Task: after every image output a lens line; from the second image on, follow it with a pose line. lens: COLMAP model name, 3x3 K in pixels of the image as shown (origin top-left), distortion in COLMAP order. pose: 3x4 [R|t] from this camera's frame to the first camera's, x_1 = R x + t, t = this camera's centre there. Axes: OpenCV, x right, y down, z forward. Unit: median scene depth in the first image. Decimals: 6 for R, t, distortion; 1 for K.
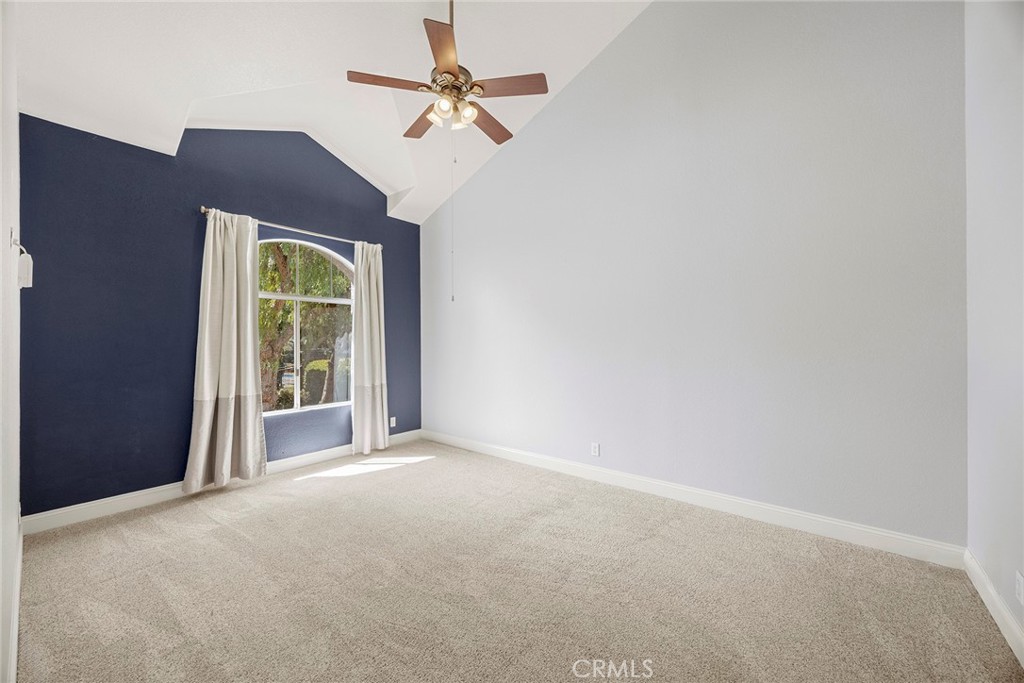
lens RADIAL K [[389.1, 0, 512.0], [0, 389.1, 341.5], [0, 0, 1]] dist [0.000191, -0.000025]
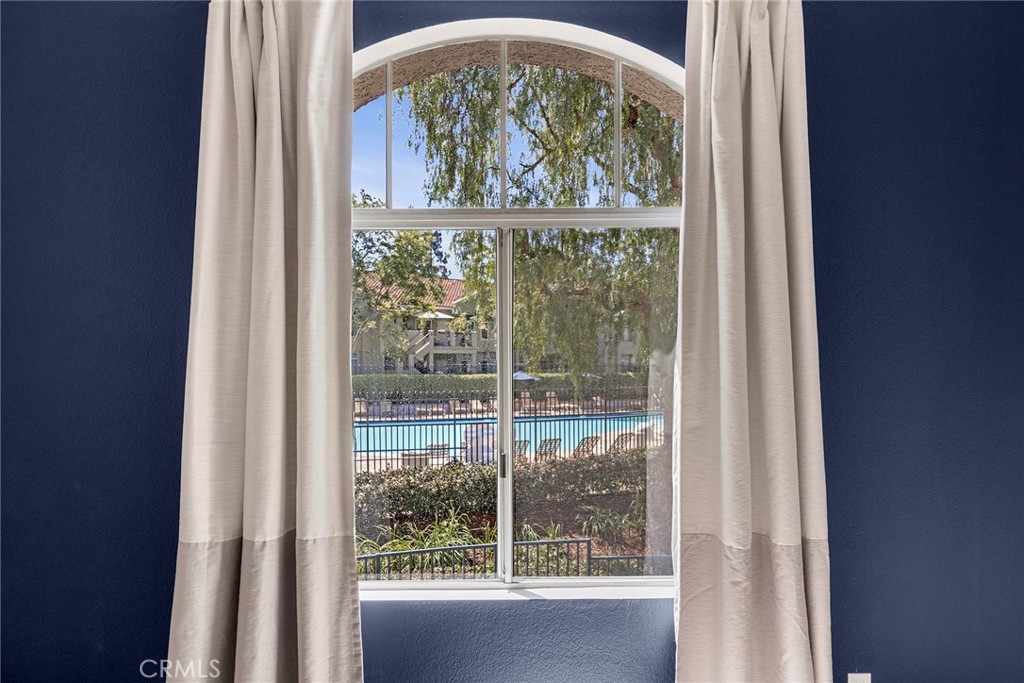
lens RADIAL K [[673.6, 0, 514.4], [0, 673.6, 368.2], [0, 0, 1]] dist [0.001535, 0.000510]
pose [[0.631963, 0.007778, -0.774959, -0.154025], [0.005685, 0.999876, 0.014671, -0.003978], [0.774977, -0.013677, 0.631841, 0.751586]]
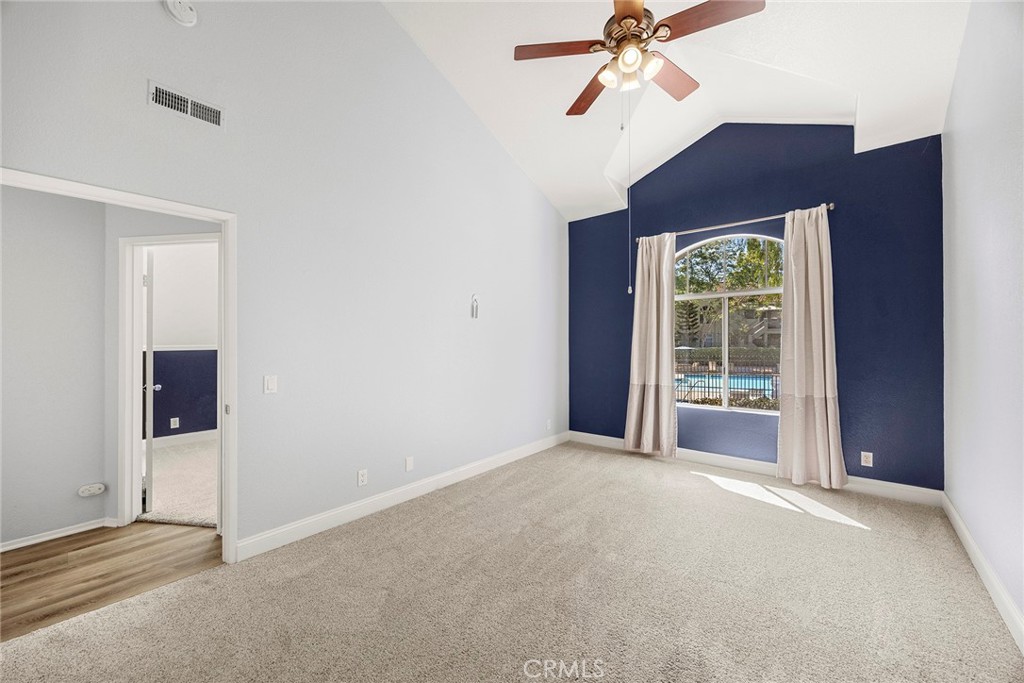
lens RADIAL K [[389.1, 0, 512.0], [0, 389.1, 341.5], [0, 0, 1]] dist [0.000191, -0.000025]
pose [[-0.022753, 0.005298, -0.999727, 0.491898], [0.008469, 0.999951, 0.005106, -0.004136], [0.999705, -0.008351, -0.022797, 0.541753]]
